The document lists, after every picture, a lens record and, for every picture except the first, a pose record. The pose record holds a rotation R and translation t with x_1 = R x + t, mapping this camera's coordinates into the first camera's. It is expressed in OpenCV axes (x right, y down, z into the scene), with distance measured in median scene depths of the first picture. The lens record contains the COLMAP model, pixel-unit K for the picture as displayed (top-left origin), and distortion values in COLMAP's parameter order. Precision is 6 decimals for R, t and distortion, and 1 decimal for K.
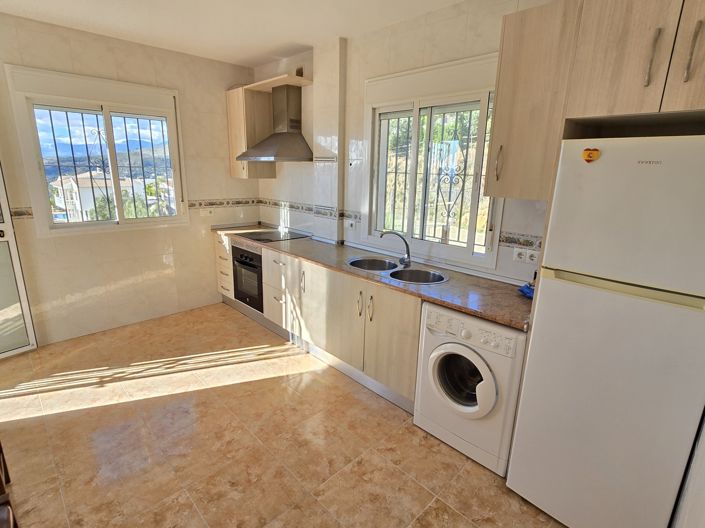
lens RADIAL K [[367.8, 0, 353.0], [0, 367.8, 263.3], [0, 0, 1]] dist [0.004617, -0.004210]
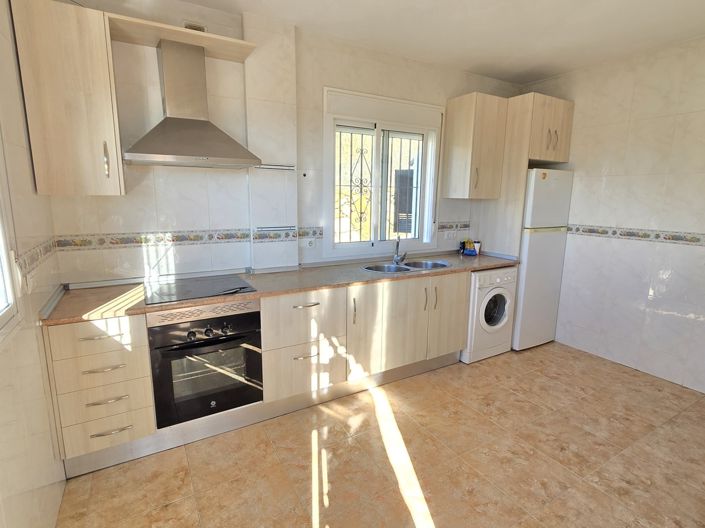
lens RADIAL K [[367.8, 0, 352.2], [0, 367.8, 263.7], [0, 0, 1]] dist [0.004617, -0.004210]
pose [[0.236707, -0.198281, 0.951133, -0.963742], [0.237584, 0.961047, 0.141220, -0.183449], [-0.942085, 0.192547, 0.274595, 0.784534]]
